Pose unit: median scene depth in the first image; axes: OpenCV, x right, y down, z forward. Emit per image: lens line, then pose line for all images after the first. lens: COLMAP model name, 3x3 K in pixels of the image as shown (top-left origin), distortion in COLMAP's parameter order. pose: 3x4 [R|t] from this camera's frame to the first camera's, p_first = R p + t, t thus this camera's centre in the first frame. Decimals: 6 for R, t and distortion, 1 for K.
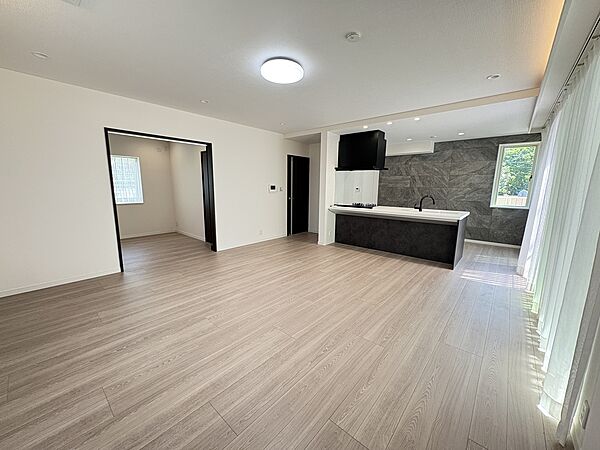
lens RADIAL K [[238.9, 0, 300.8], [0, 238.9, 224.9], [0, 0, 1]] dist [-0.000671, 0.000337]
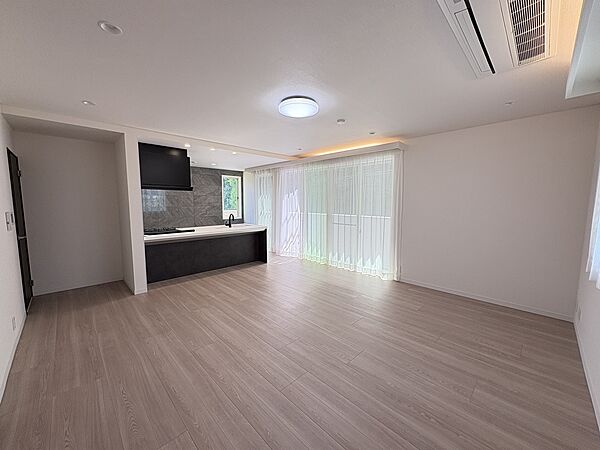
lens RADIAL K [[238.9, 0, 300.8], [0, 238.9, 224.9], [0, 0, 1]] dist [-0.000671, 0.000337]
pose [[0.072871, -0.107275, 0.991555, -0.640441], [0.160717, 0.982468, 0.094481, -0.120165], [-0.984307, 0.152475, 0.088835, 0.521244]]
